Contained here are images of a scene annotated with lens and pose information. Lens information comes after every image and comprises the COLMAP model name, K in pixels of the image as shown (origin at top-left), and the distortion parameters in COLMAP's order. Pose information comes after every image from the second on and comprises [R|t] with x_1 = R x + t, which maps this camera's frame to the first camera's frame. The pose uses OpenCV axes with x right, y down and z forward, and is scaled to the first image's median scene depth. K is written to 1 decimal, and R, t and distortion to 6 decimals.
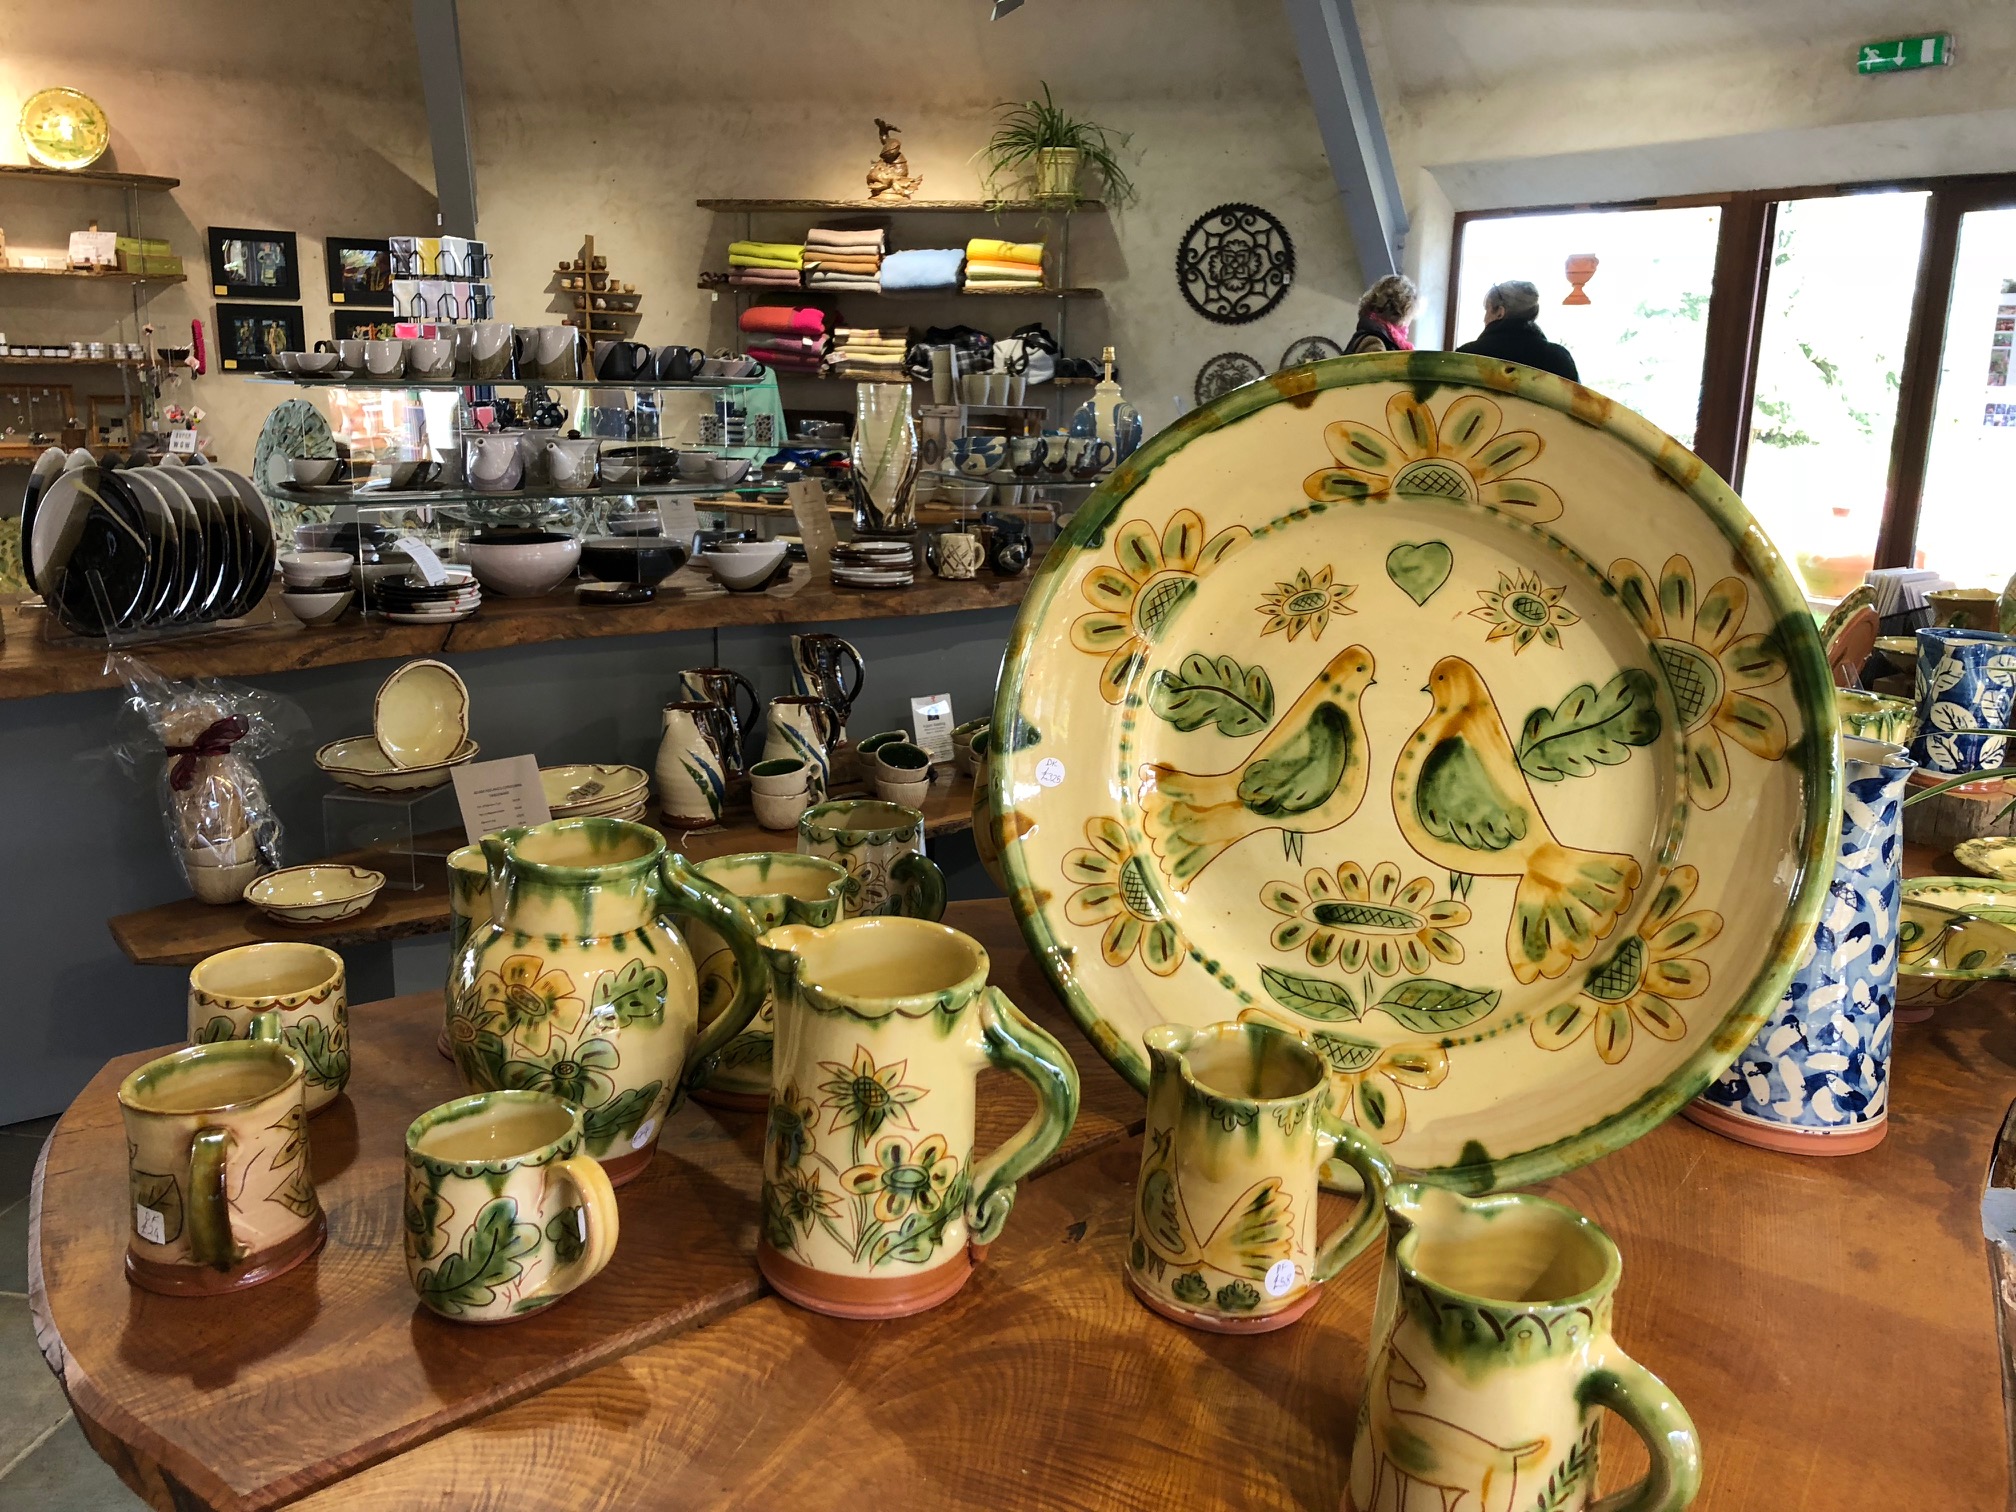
lens RADIAL K [[1650.9, 0, 1004.8], [0, 1650.9, 750.6], [0, 0, 1]] dist [-0.003563, -0.003659]
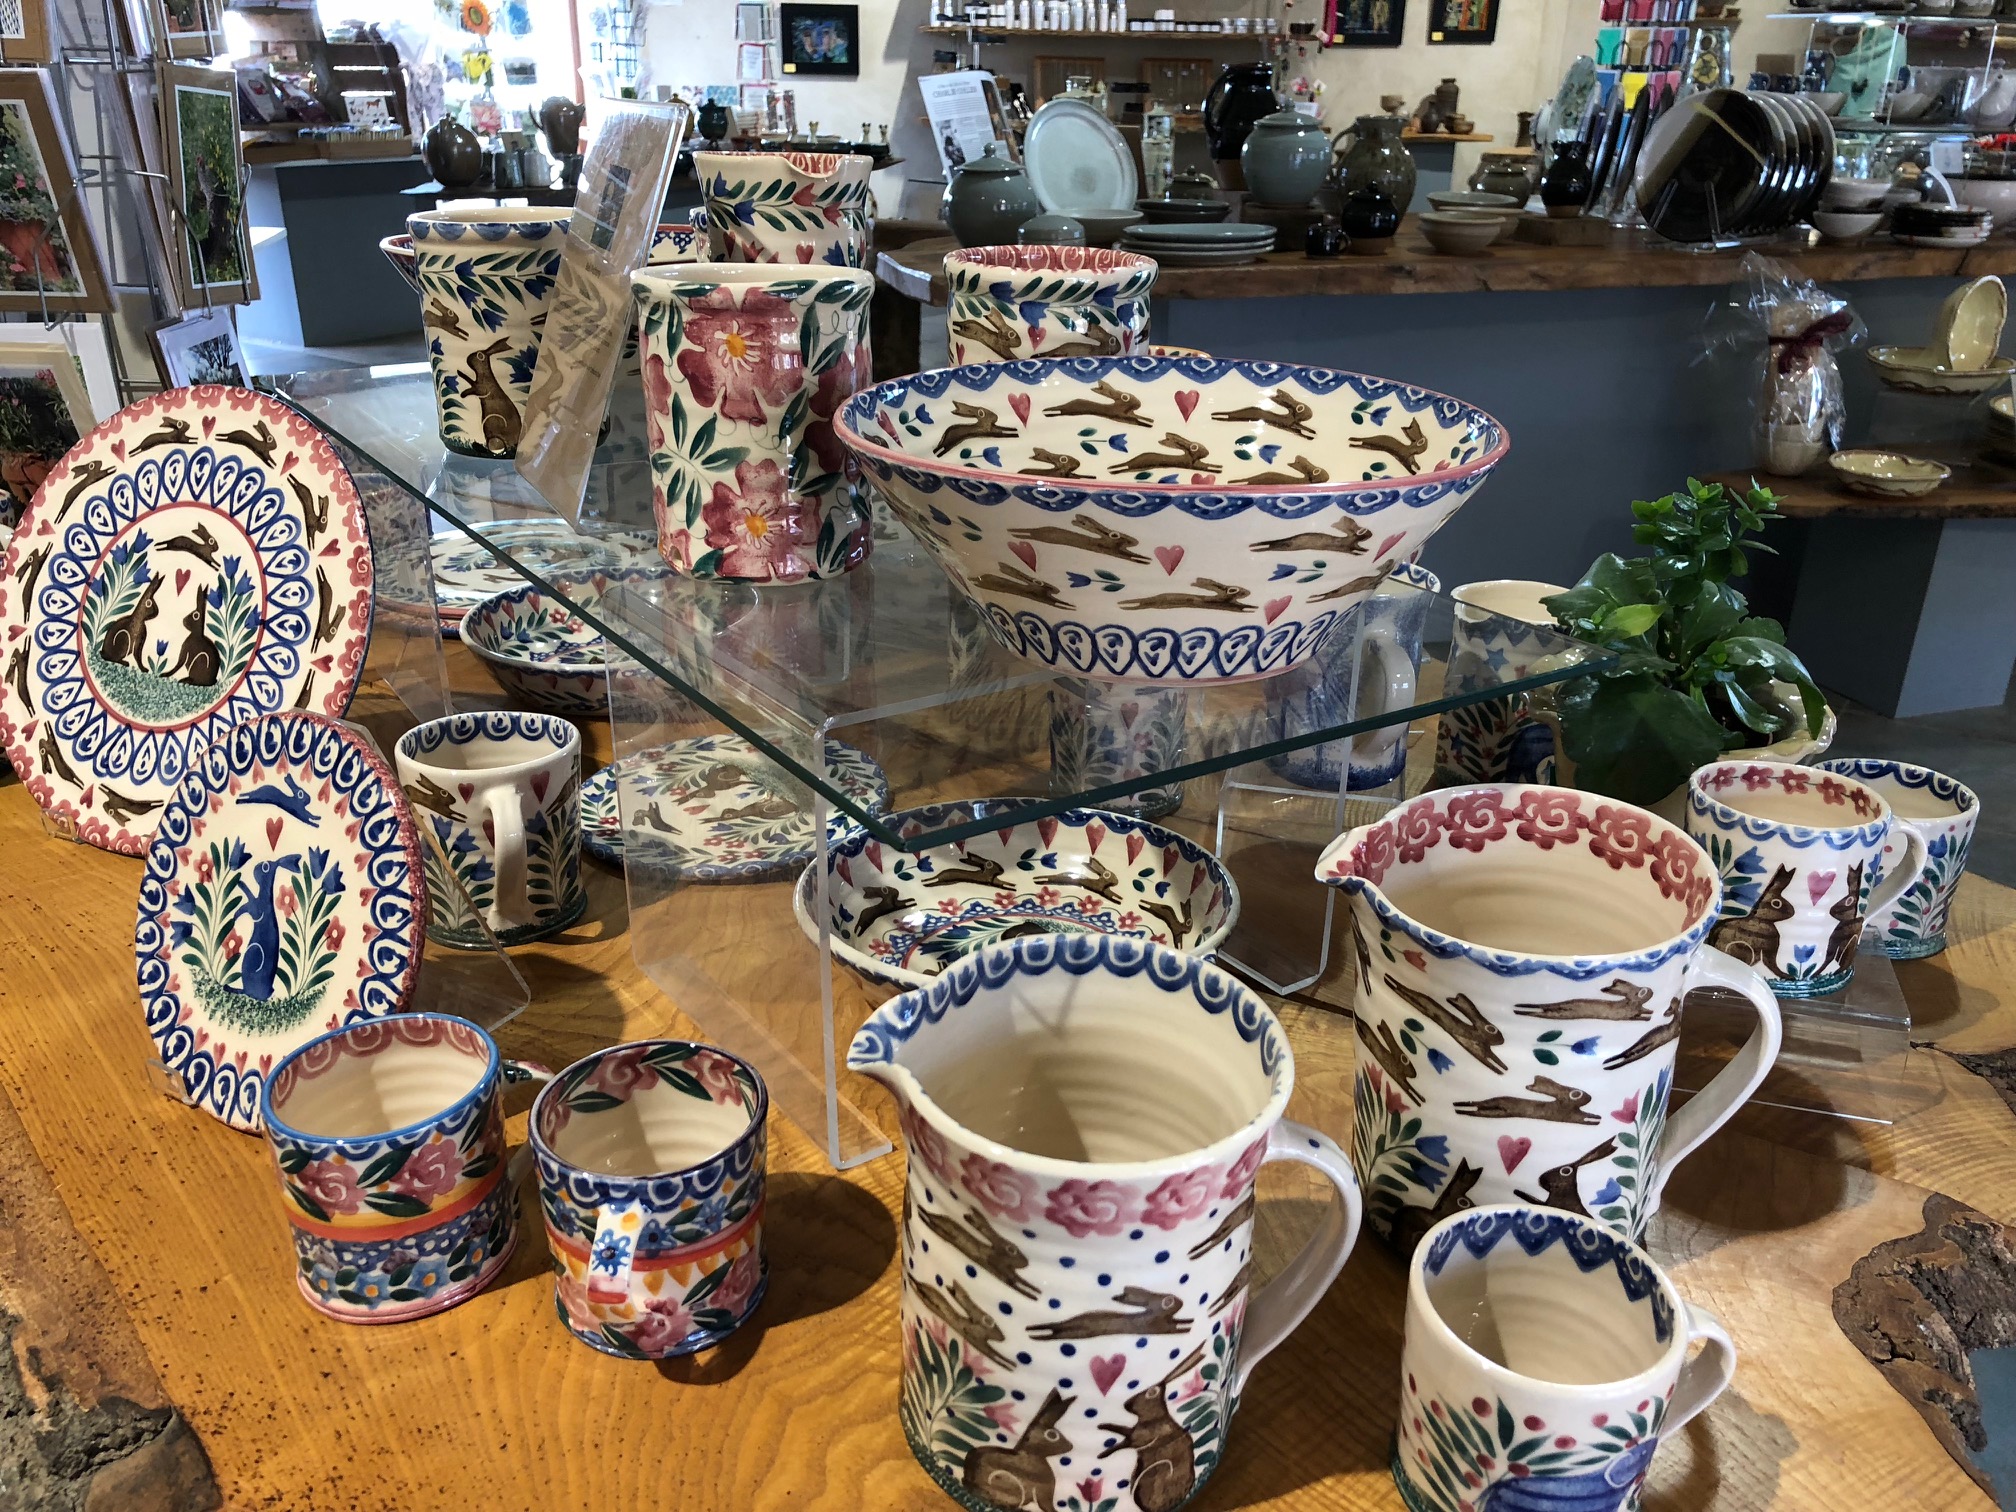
lens RADIAL K [[1650.9, 0, 1009.5], [0, 1650.9, 762.8], [0, 0, 1]] dist [-0.003563, -0.003659]
pose [[0.894226, 0.165360, -0.415951, -0.153752], [-0.090706, 0.976924, 0.193372, 0.039889], [0.438328, -0.135189, 0.888590, -0.114862]]
